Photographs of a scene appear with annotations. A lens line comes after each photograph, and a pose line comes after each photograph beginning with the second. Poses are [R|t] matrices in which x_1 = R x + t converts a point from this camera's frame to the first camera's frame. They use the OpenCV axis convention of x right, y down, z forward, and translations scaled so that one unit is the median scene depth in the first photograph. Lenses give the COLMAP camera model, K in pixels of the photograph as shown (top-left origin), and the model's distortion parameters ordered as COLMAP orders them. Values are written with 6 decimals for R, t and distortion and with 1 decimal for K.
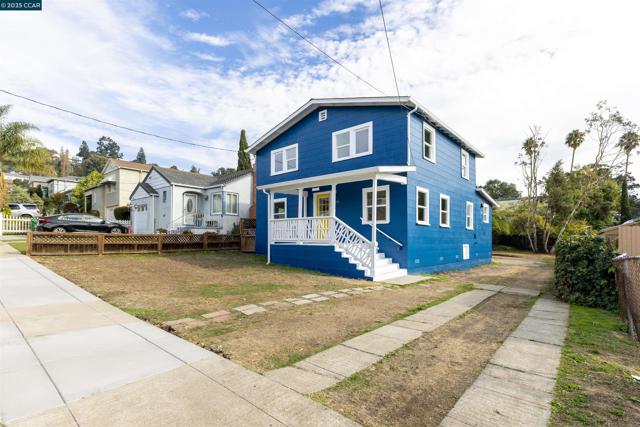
lens RADIAL K [[313.3, 0, 320.0], [0, 313.3, 239.6], [0, 0, 1]] dist [0.000191, 0.000212]
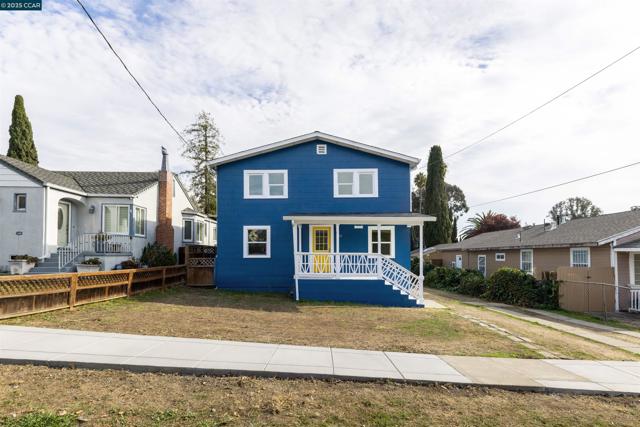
lens RADIAL K [[335.4, 0, 319.4], [0, 335.4, 257.6], [0, 0, 1]] dist [0.001032, -0.000074]
pose [[0.764025, -0.003181, 0.645179, -0.753548], [-0.002341, 0.999968, 0.007703, -0.057405], [-0.645183, -0.007395, 0.763993, 0.183493]]
